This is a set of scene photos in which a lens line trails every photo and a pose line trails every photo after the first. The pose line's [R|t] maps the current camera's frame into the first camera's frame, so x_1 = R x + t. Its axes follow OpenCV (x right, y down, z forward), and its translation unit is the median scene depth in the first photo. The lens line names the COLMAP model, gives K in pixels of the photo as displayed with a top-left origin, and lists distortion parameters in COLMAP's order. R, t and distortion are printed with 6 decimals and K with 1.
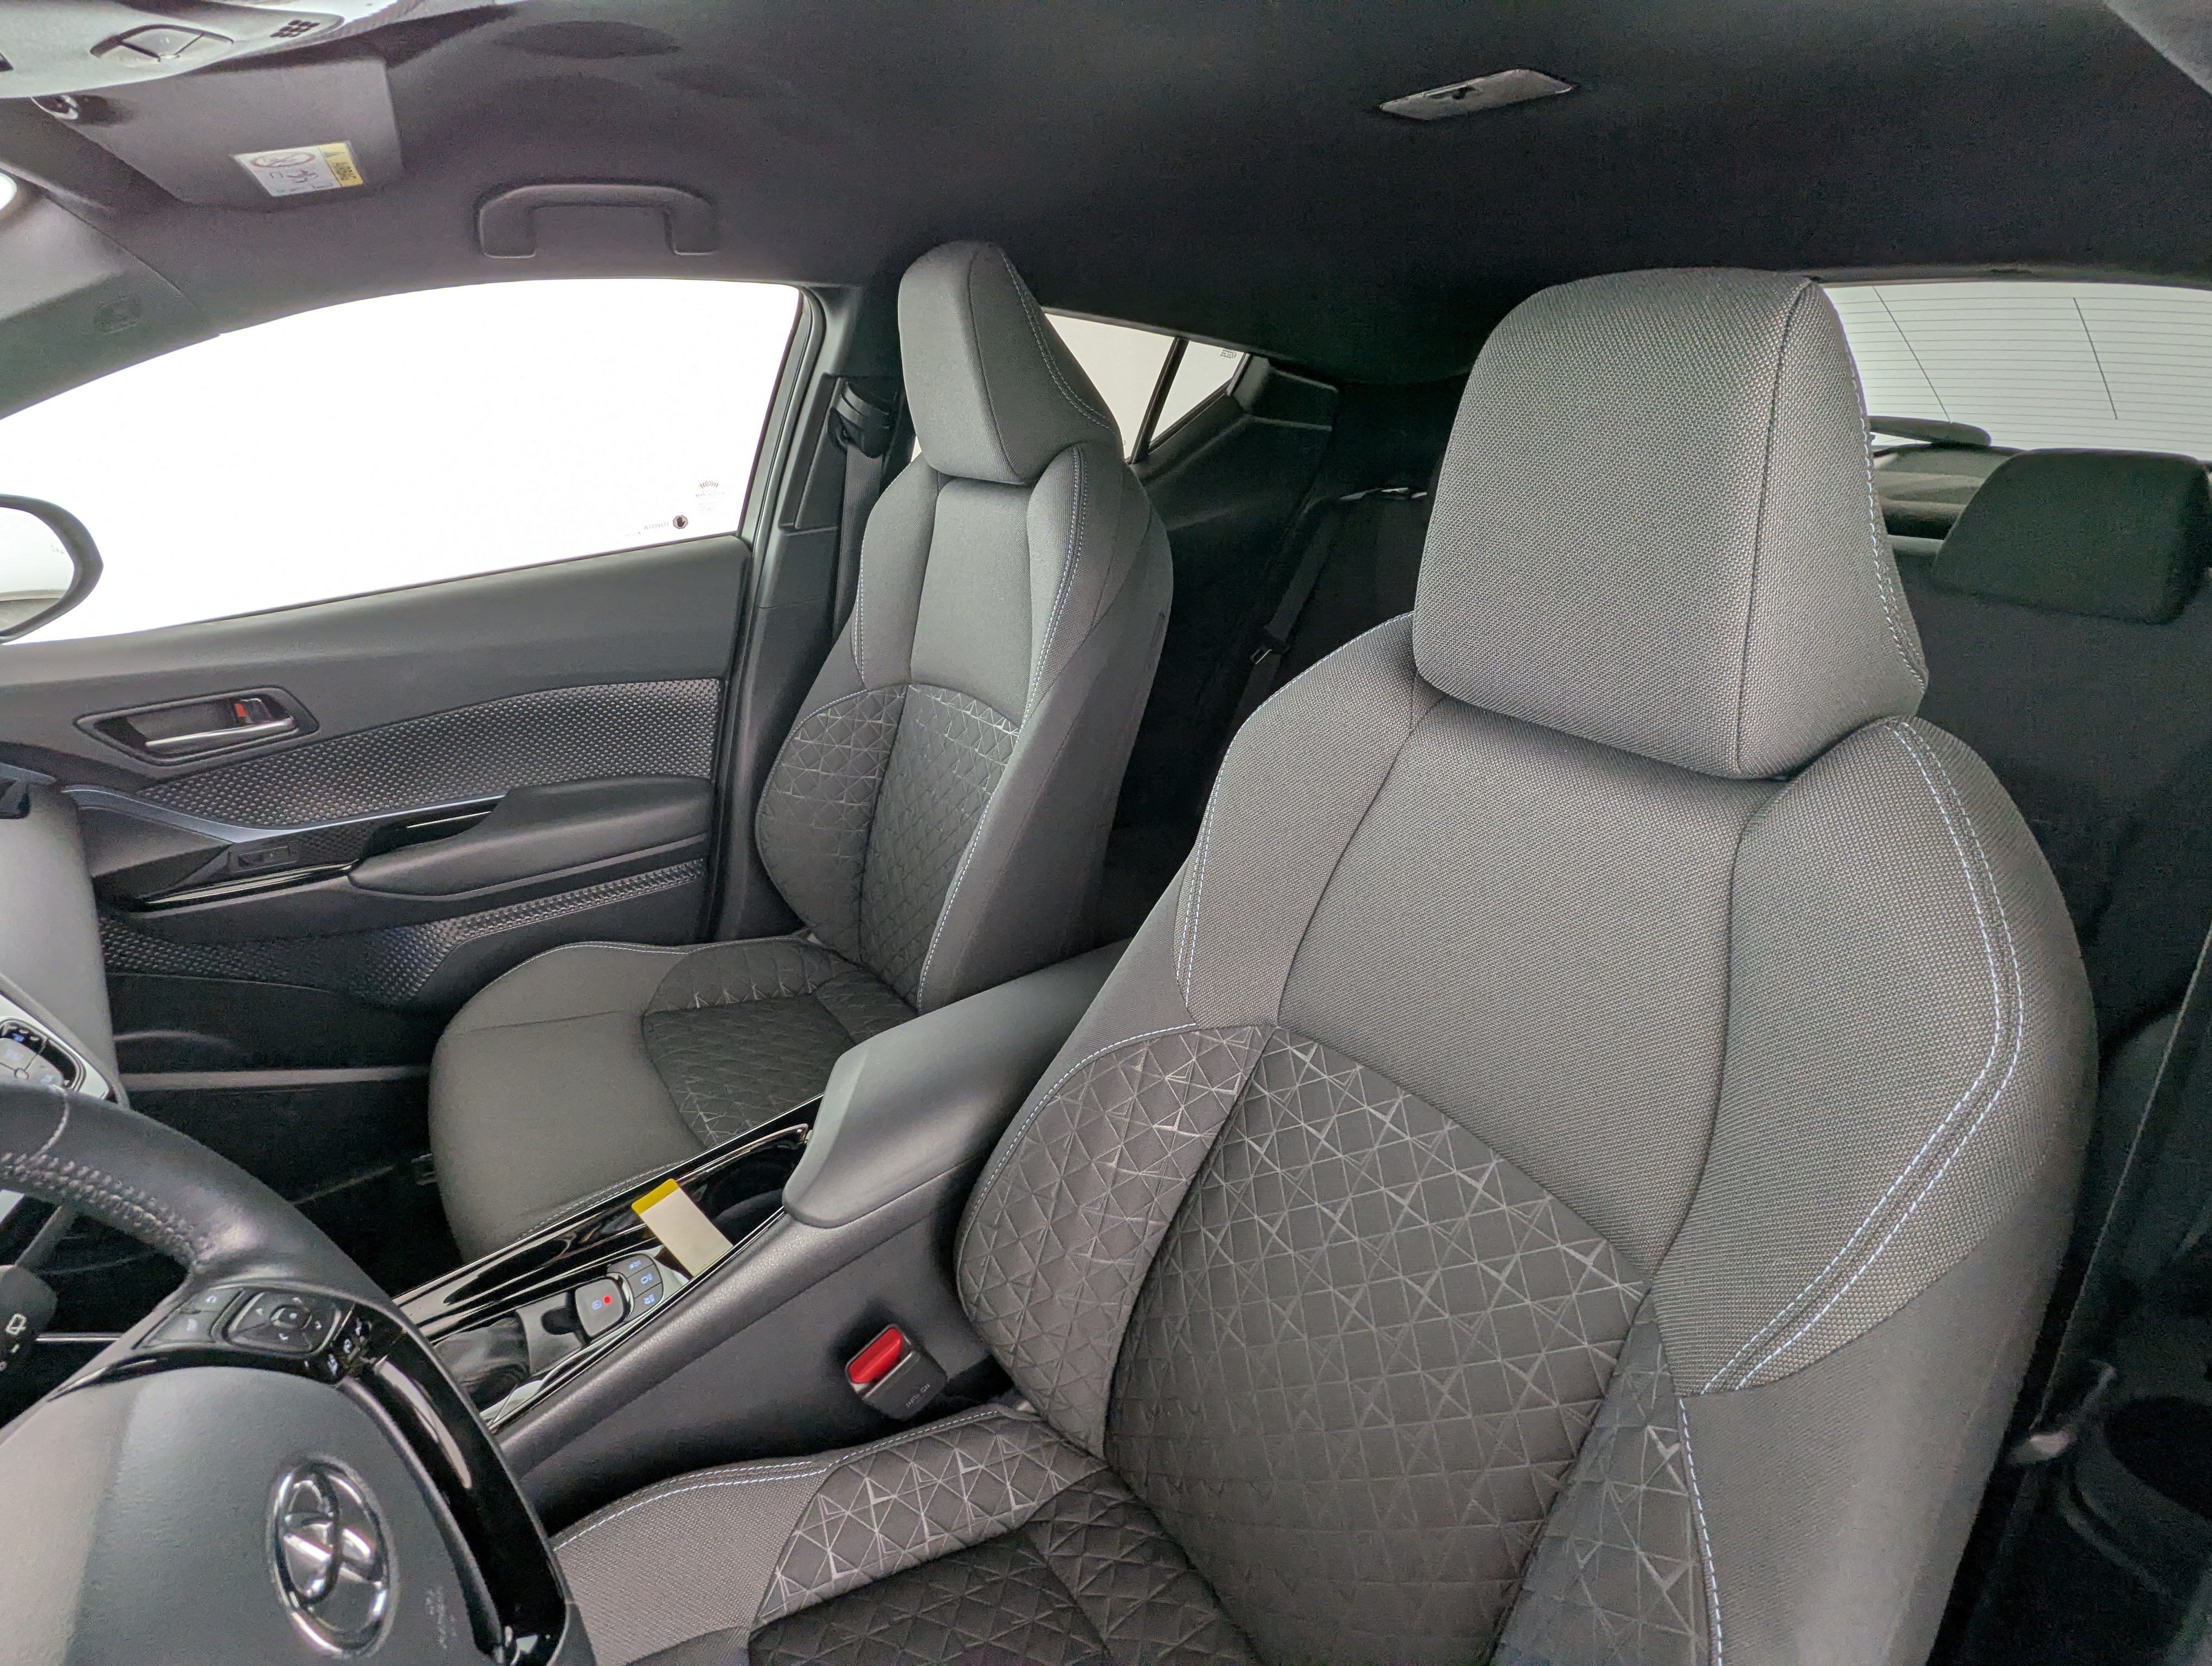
lens RADIAL K [[1045.5, 0, 1103.6], [0, 1045.5, 834.9], [0, 0, 1]] dist [-0.002332, 0.000398]
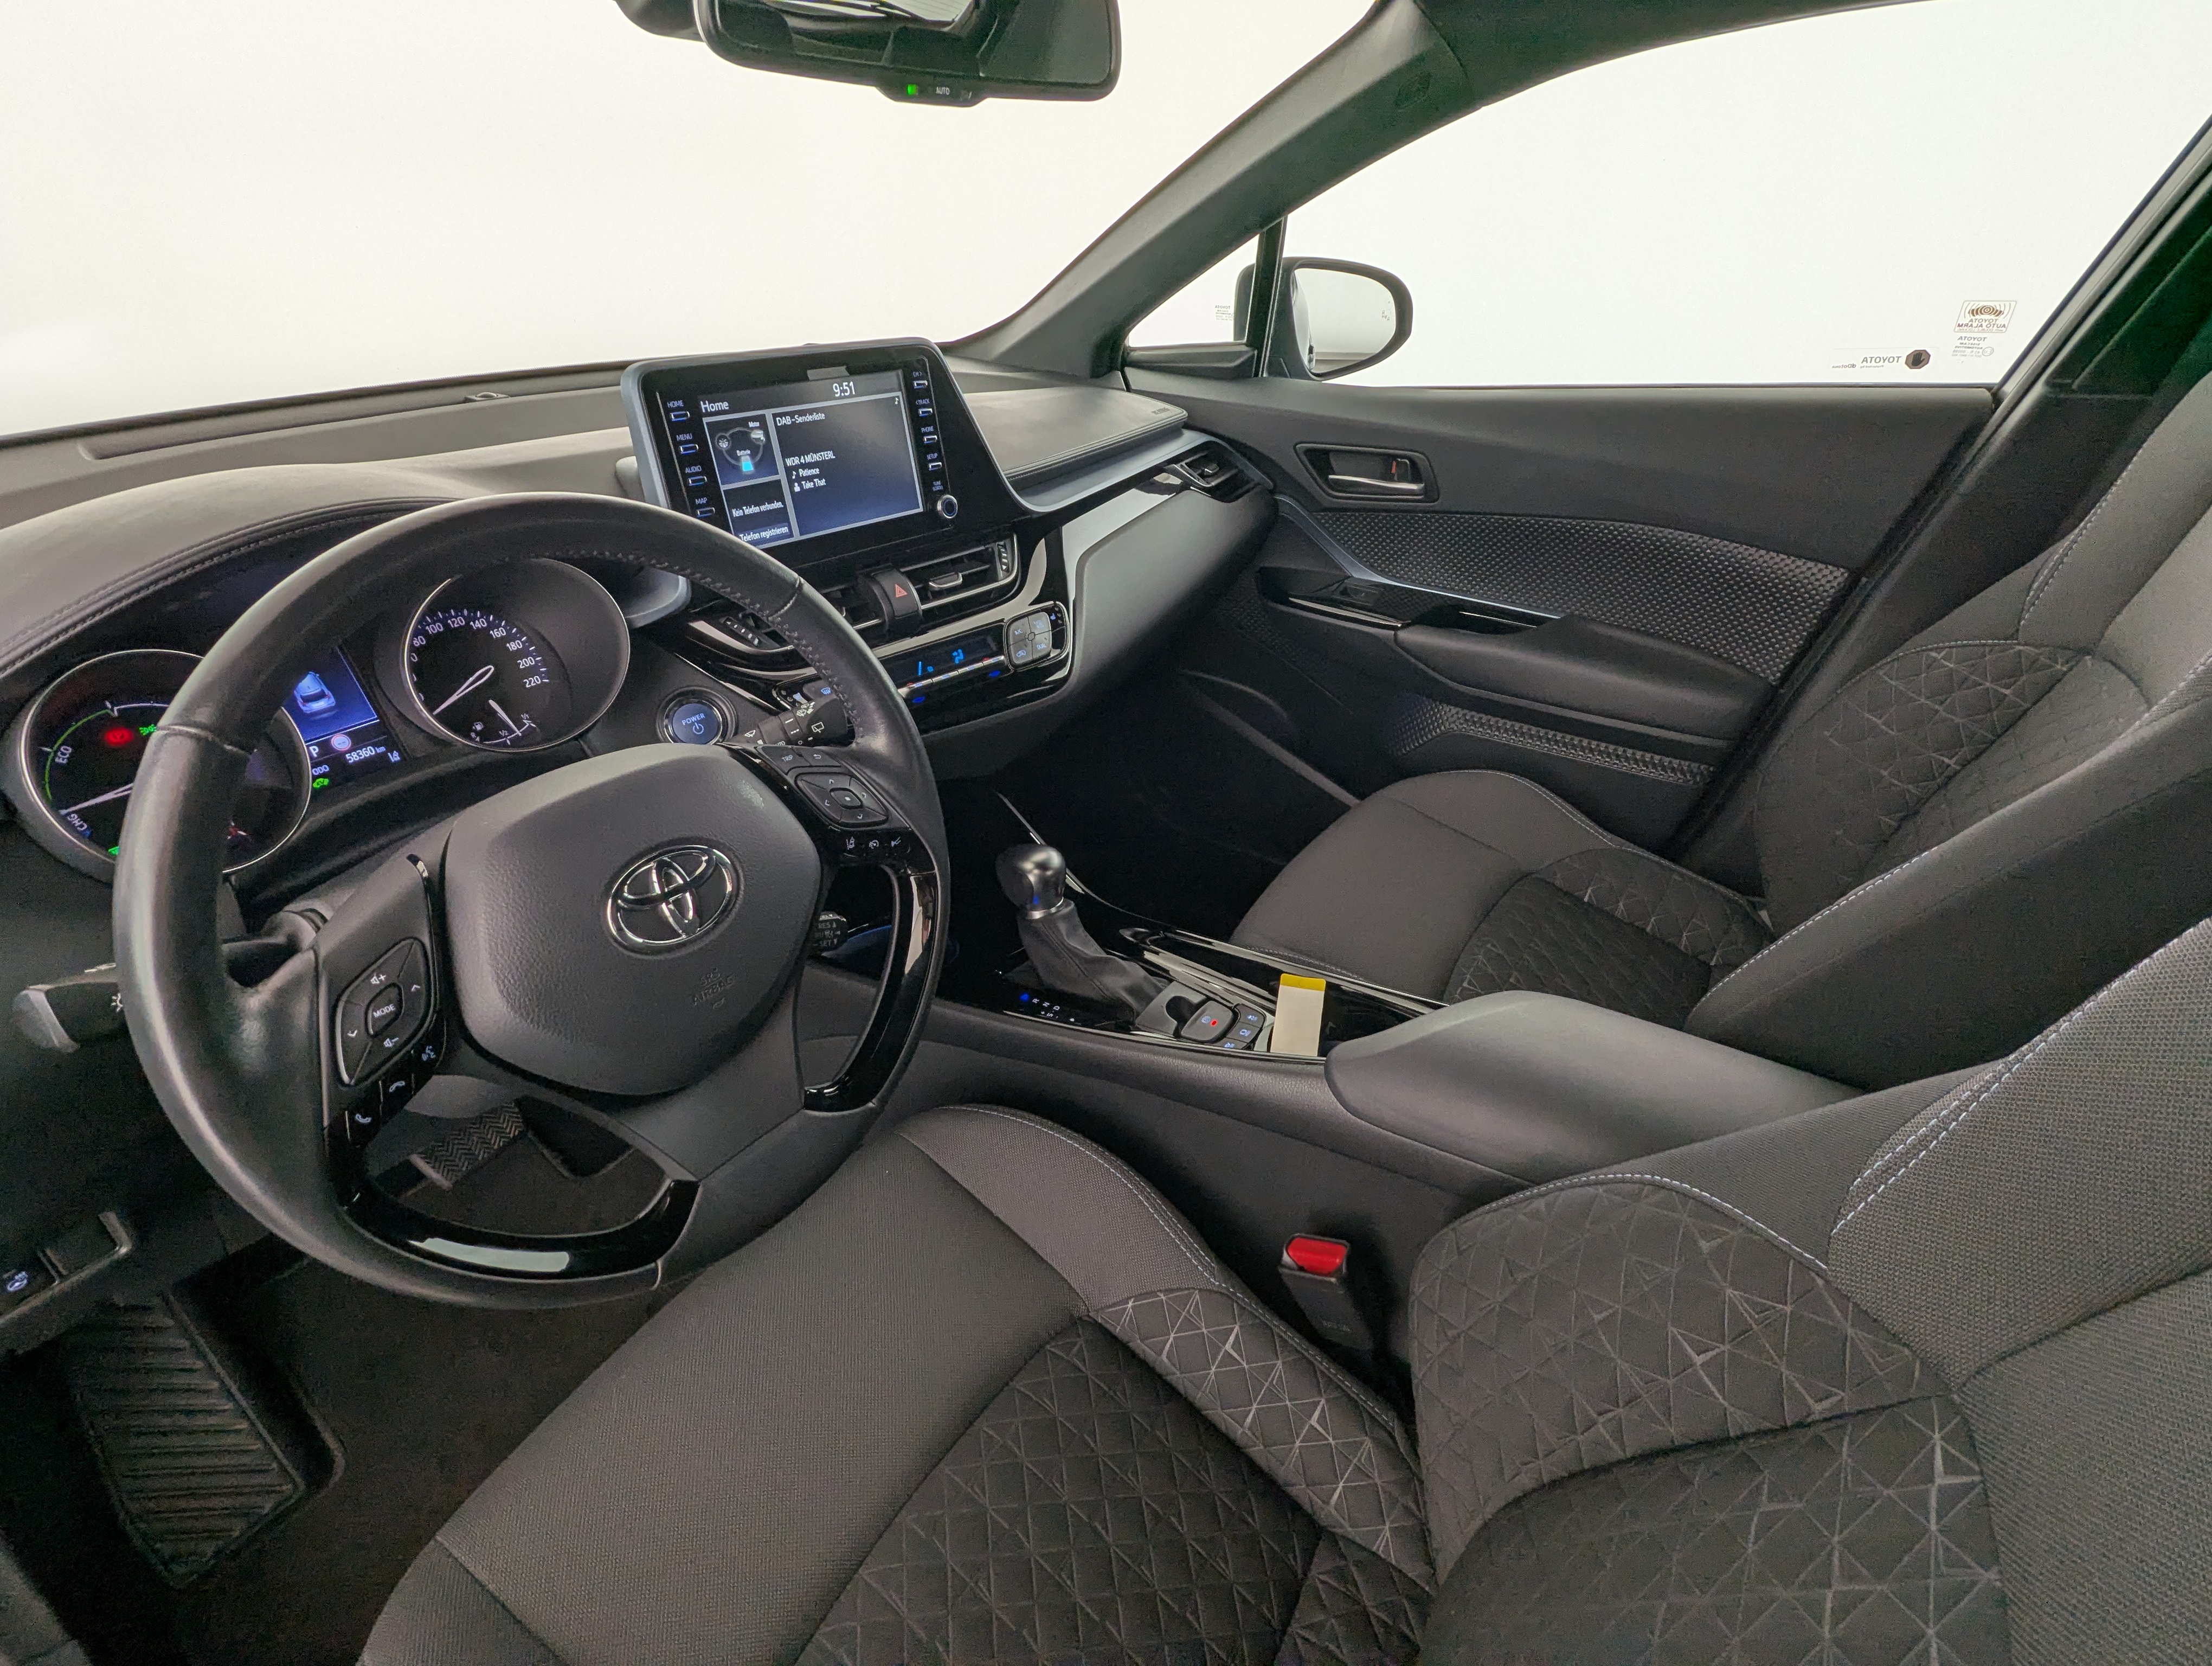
lens RADIAL K [[1045.5, 0, 1103.6], [0, 1045.5, 834.9], [0, 0, 1]] dist [-0.002332, 0.000398]
pose [[0.355019, 0.482221, -0.800890, 0.185321], [-0.379996, 0.857167, 0.347660, -0.046601], [0.854146, 0.180909, 0.487552, 0.209708]]
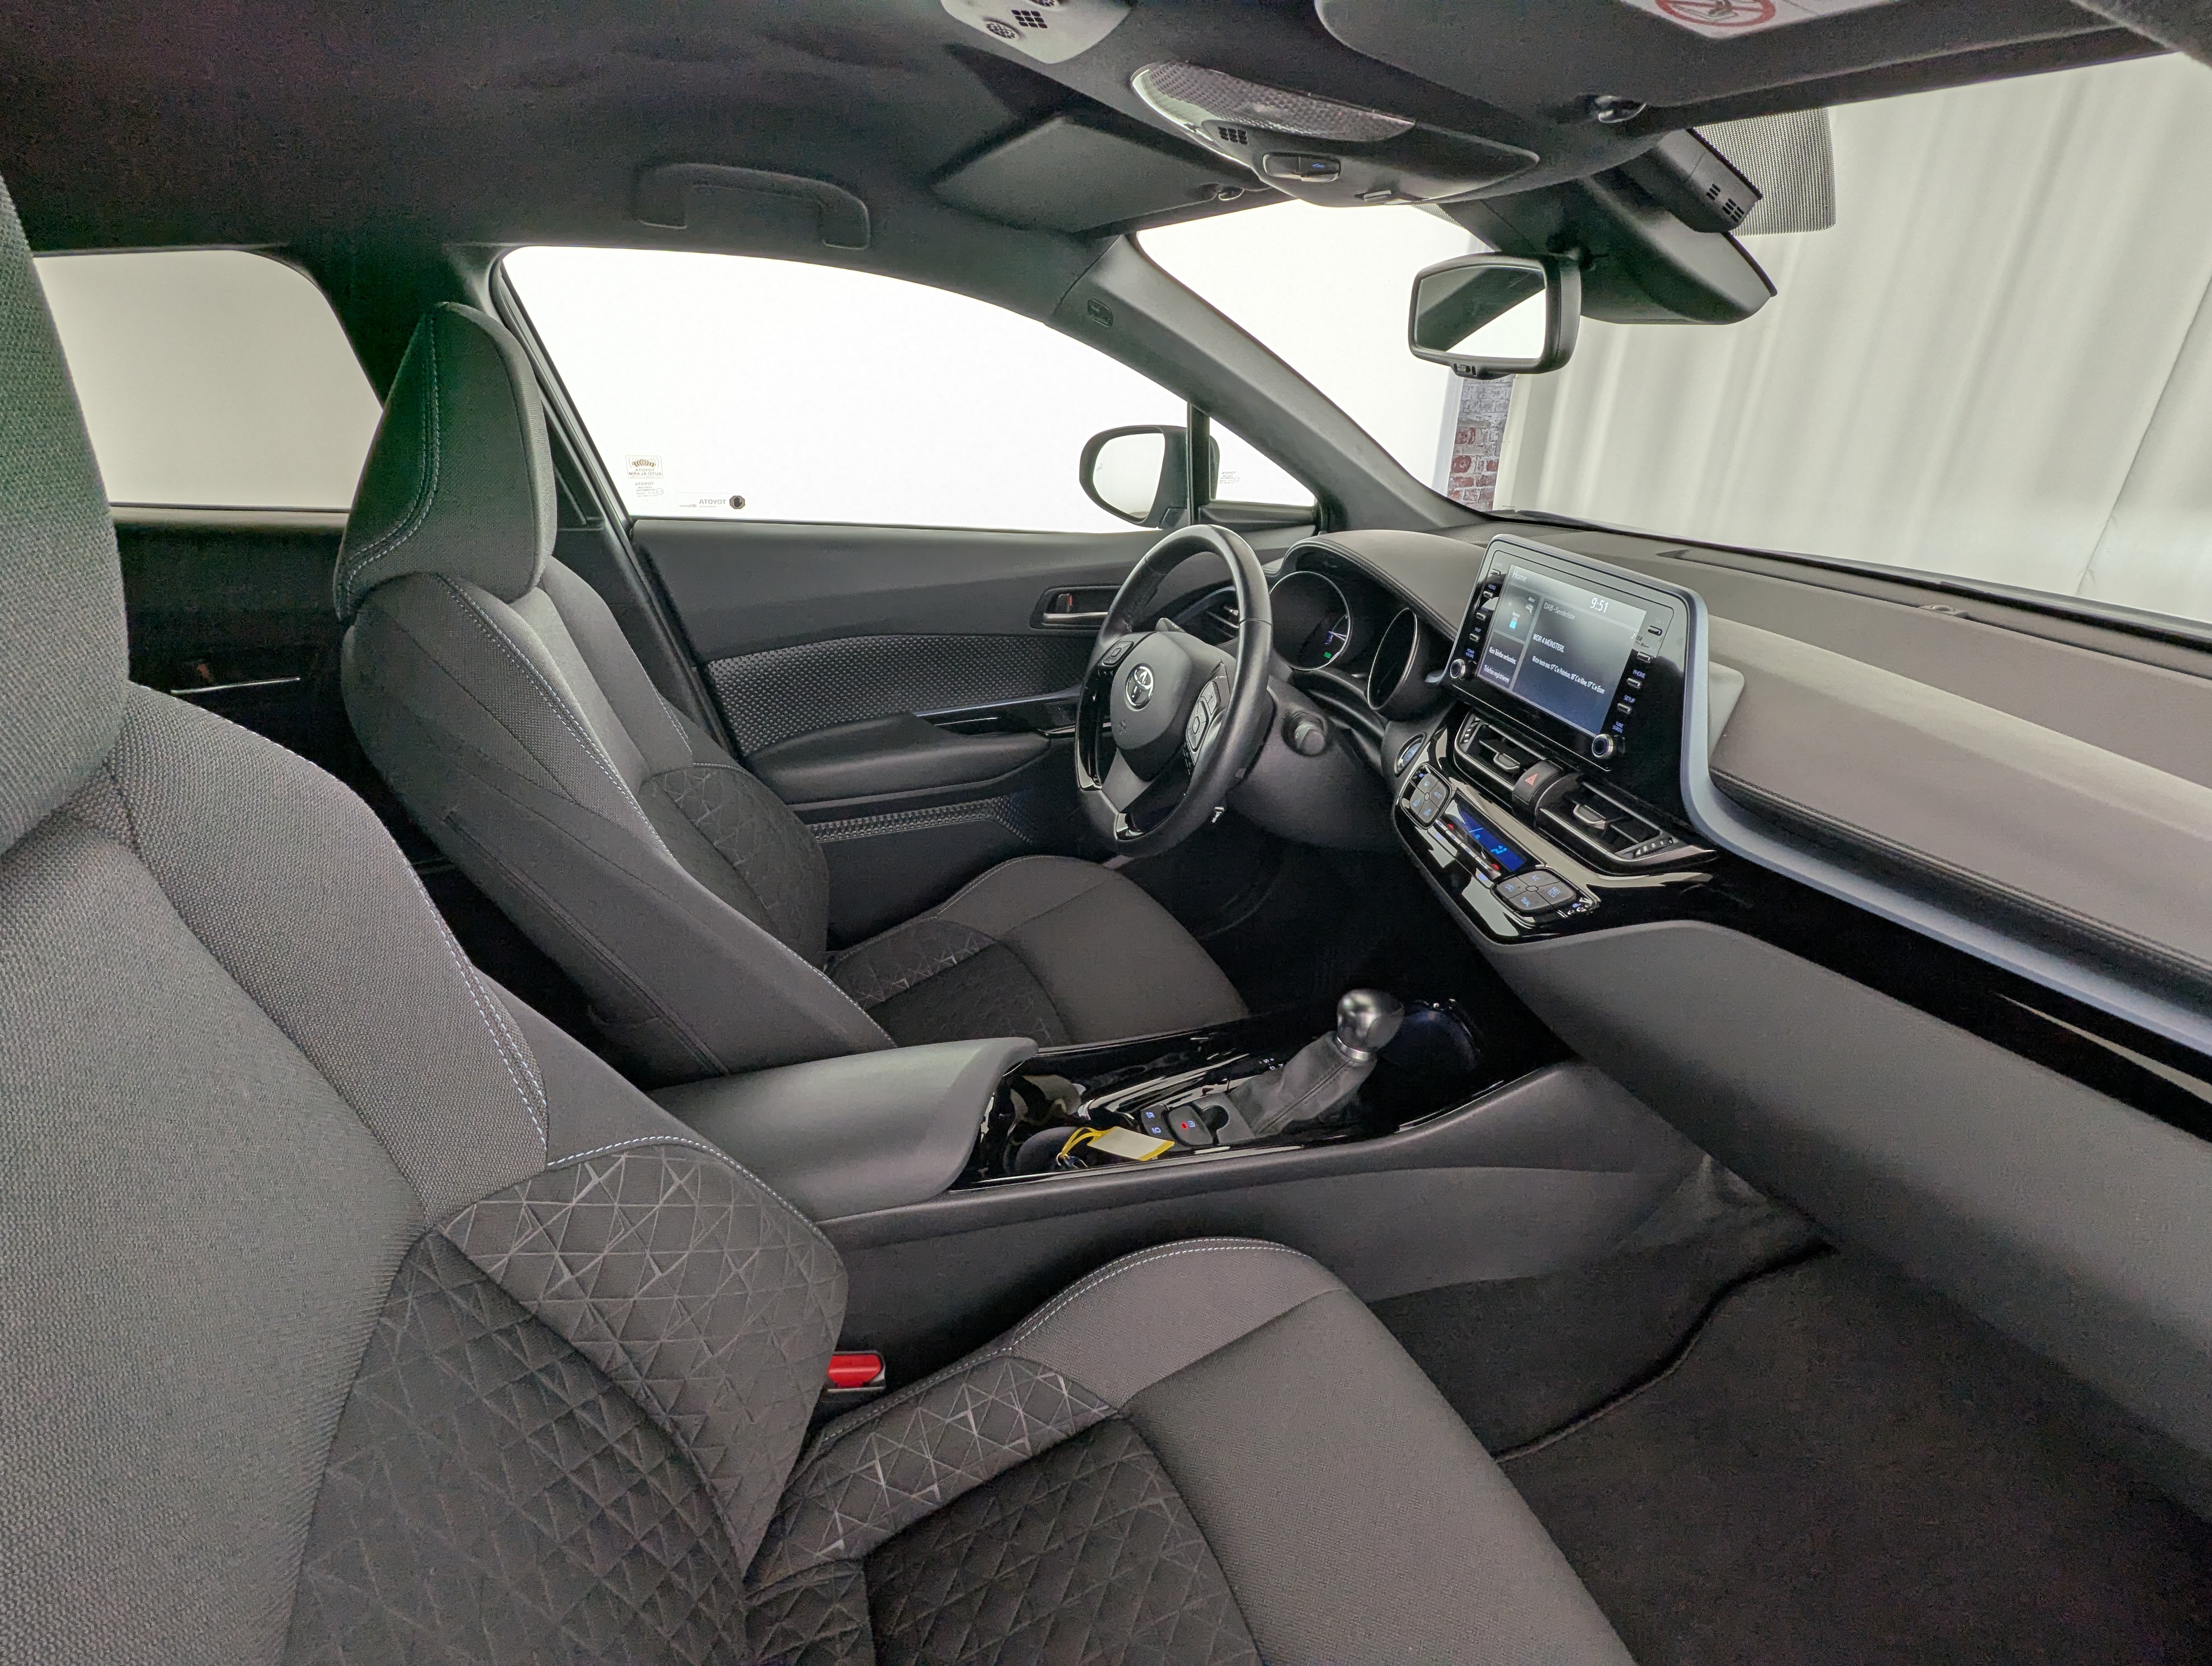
lens RADIAL K [[1045.5, 0, 1103.6], [0, 1045.5, 834.9], [0, 0, 1]] dist [-0.002332, 0.000398]
pose [[-0.966906, -0.116396, 0.227034, -0.410143], [0.094467, 0.663287, 0.742379, -0.471905], [-0.236998, 0.739258, -0.630341, 1.020298]]
